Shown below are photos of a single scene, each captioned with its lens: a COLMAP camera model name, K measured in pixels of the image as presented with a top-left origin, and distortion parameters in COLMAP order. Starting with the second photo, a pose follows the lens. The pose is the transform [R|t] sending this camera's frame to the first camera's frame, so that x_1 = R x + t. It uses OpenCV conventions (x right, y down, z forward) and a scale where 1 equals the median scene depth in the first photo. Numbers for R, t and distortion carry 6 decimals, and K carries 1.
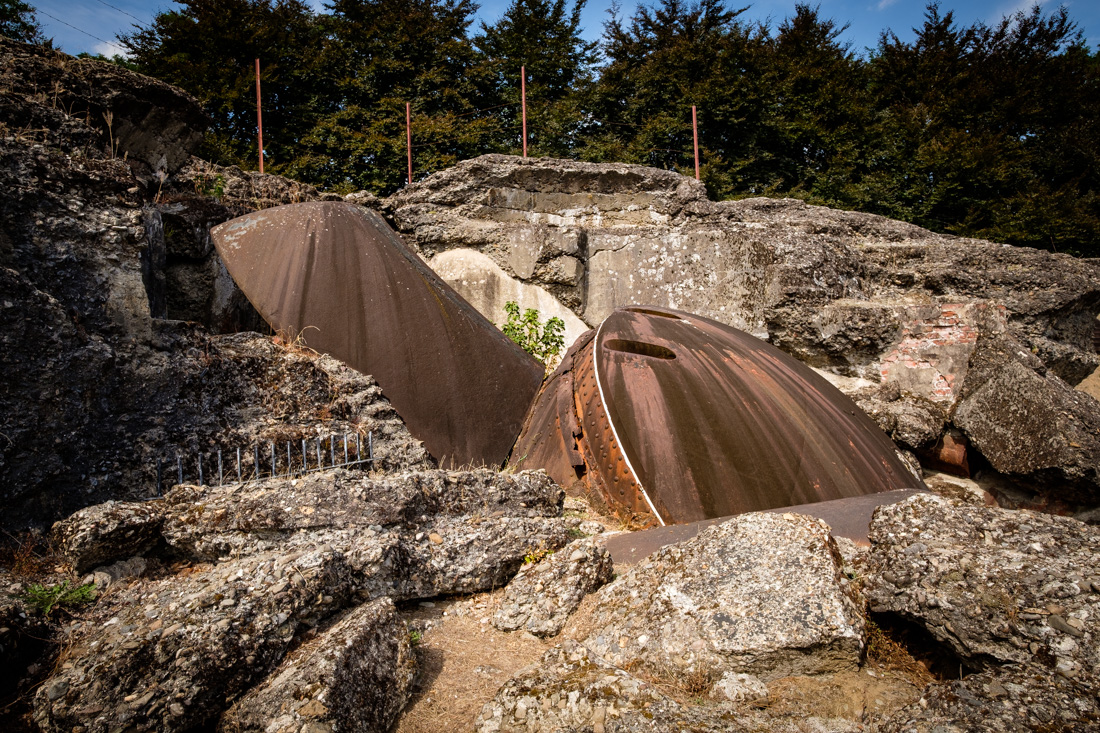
lens RADIAL K [[677.6, 0, 551.2], [0, 677.6, 367.9], [0, 0, 1]] dist [-0.000100, 0.004188]
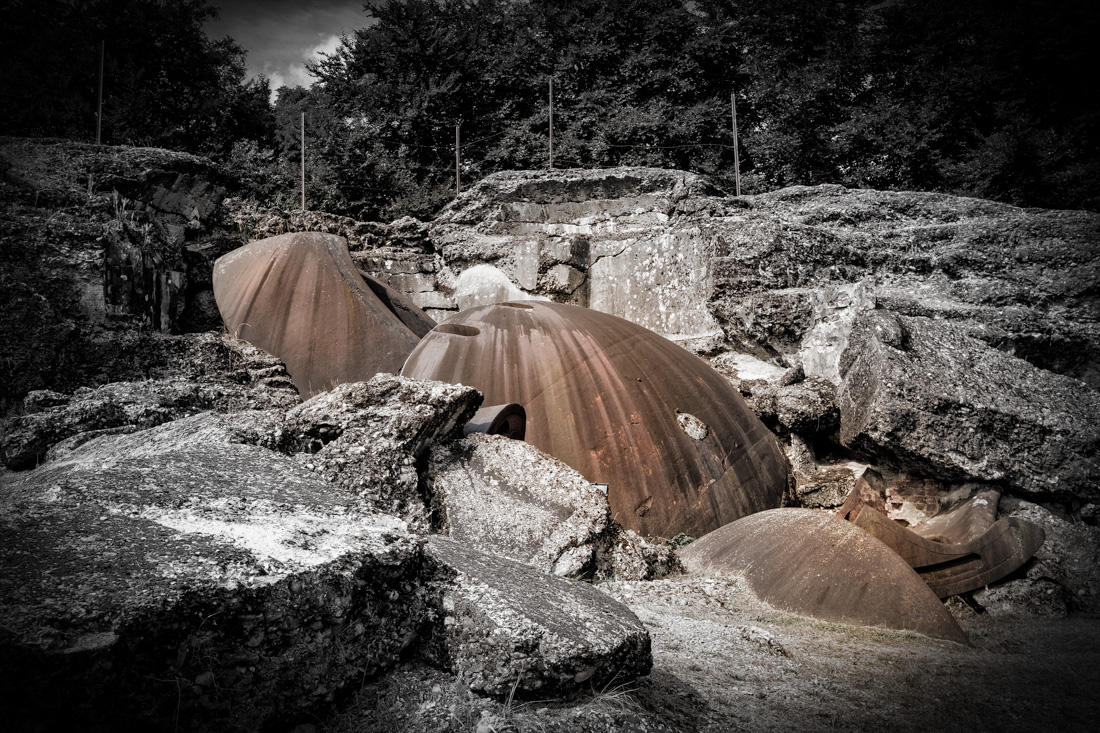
lens RADIAL K [[991.5, 0, 549.5], [0, 991.5, 365.0], [0, 0, 1]] dist [0.001819, 0.009323]
pose [[0.931215, -0.031308, -0.363123, 0.545878], [0.000369, 0.996384, -0.084959, 0.110194], [0.364470, 0.078981, 0.927860, -0.364543]]
